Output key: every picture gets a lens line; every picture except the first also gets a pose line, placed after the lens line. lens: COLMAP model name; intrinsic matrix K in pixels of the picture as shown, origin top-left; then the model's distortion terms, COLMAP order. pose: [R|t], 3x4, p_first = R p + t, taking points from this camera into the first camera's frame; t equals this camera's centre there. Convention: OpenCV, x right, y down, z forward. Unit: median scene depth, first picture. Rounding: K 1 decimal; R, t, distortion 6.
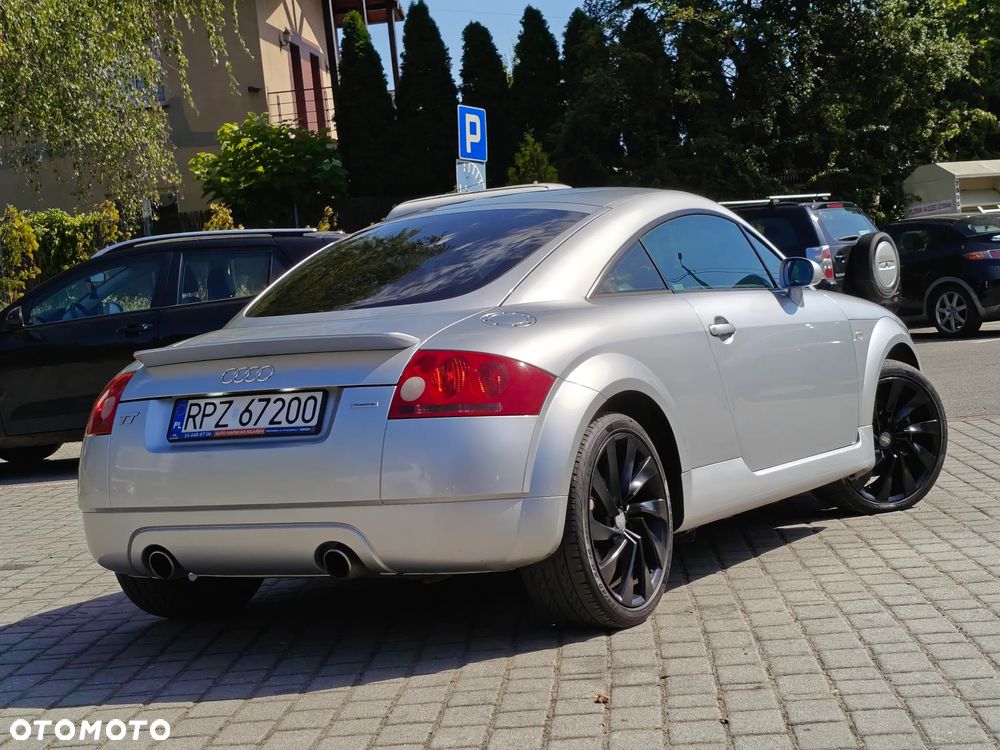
lens RADIAL K [[1836.9, 0, 500.0], [0, 1836.9, 375.0], [0, 0, 1]] dist [0.408643, -1.884014]
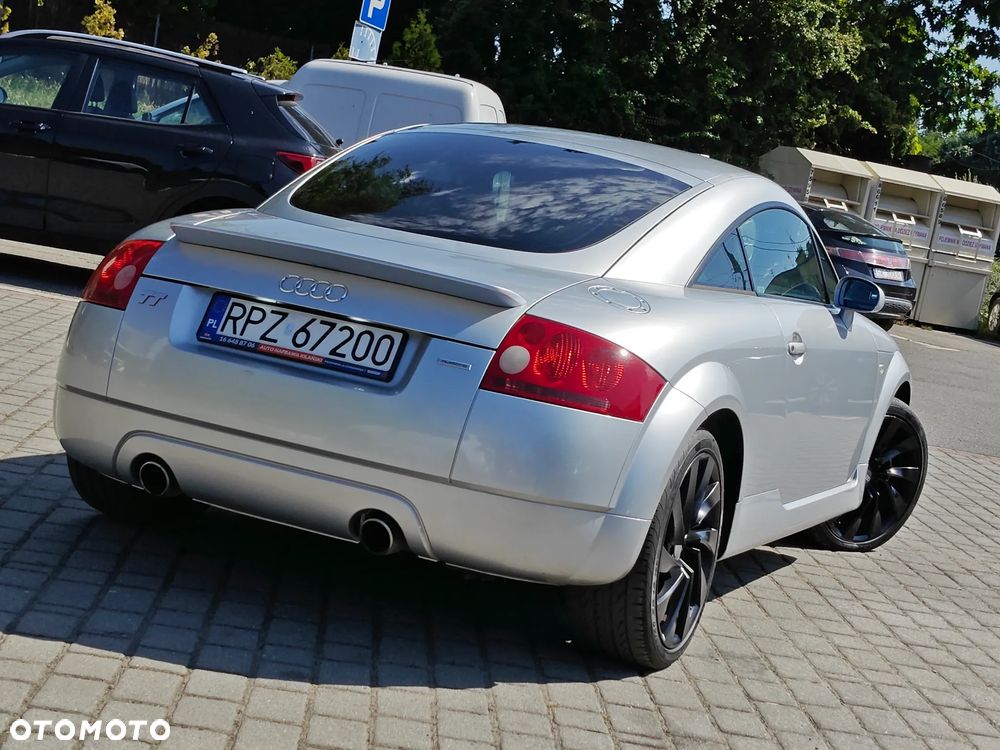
lens RADIAL K [[1761.8, 0, 500.0], [0, 1761.8, 375.0], [0, 0, 1]] dist [0.413870, -1.975630]
pose [[0.961231, 0.236930, 0.141067, -0.148353], [-0.246519, 0.967595, 0.054656, -0.025314], [-0.123546, -0.087312, 0.988490, 0.172844]]
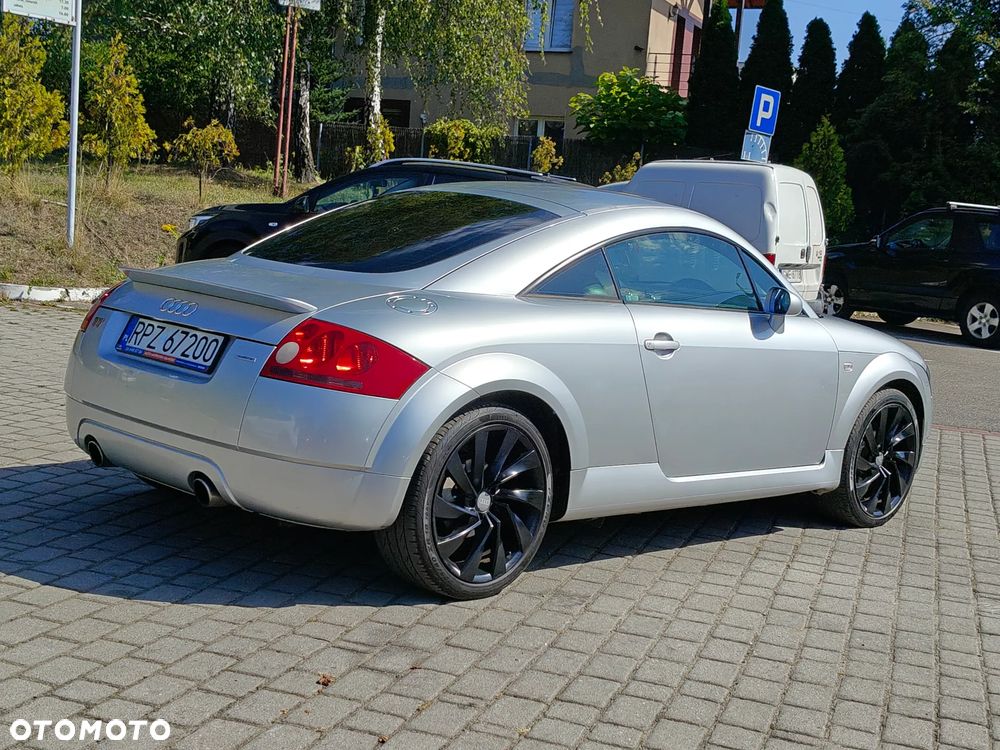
lens RADIAL K [[1399.9, 0, 500.0], [0, 1399.9, 375.0], [0, 0, 1]] dist [0.285529, -1.050808]
pose [[0.954109, 0.201211, -0.221791, 0.232663], [-0.183966, 0.978227, 0.096063, -0.073398], [0.236291, -0.050853, 0.970351, 0.192010]]
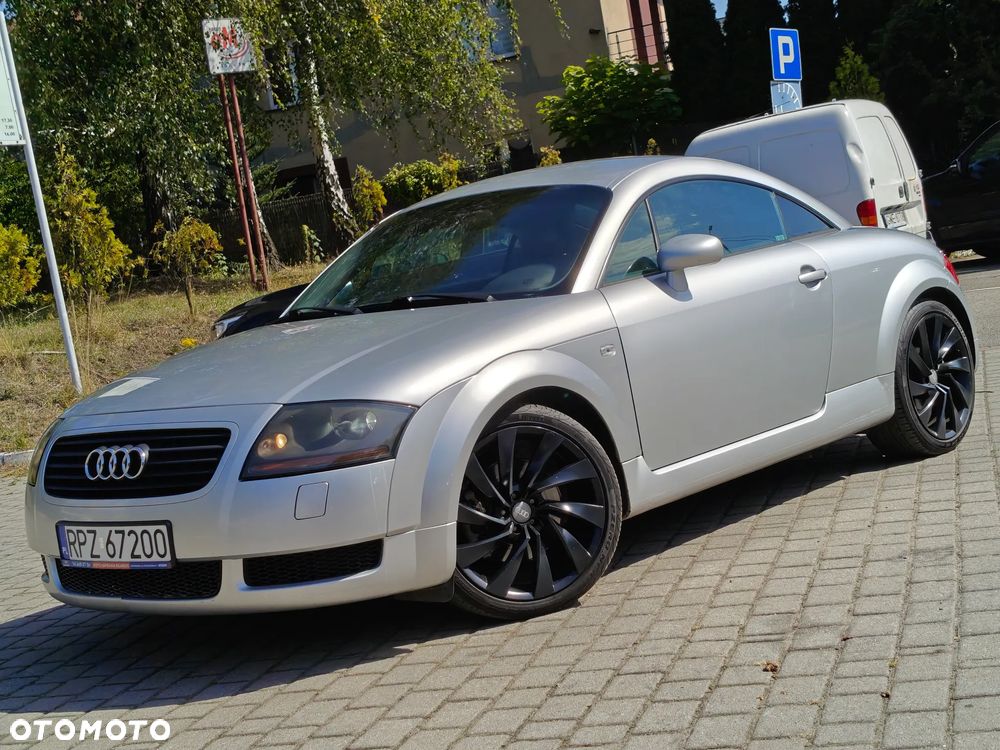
lens RADIAL K [[1687.4, 0, 500.0], [0, 1687.4, 375.0], [0, 0, 1]] dist [0.366188, -1.698495]
pose [[0.975464, -0.054770, -0.213238, 0.091574], [0.065849, 0.996805, 0.045203, -0.022300], [0.210081, -0.058136, 0.975954, 0.080076]]
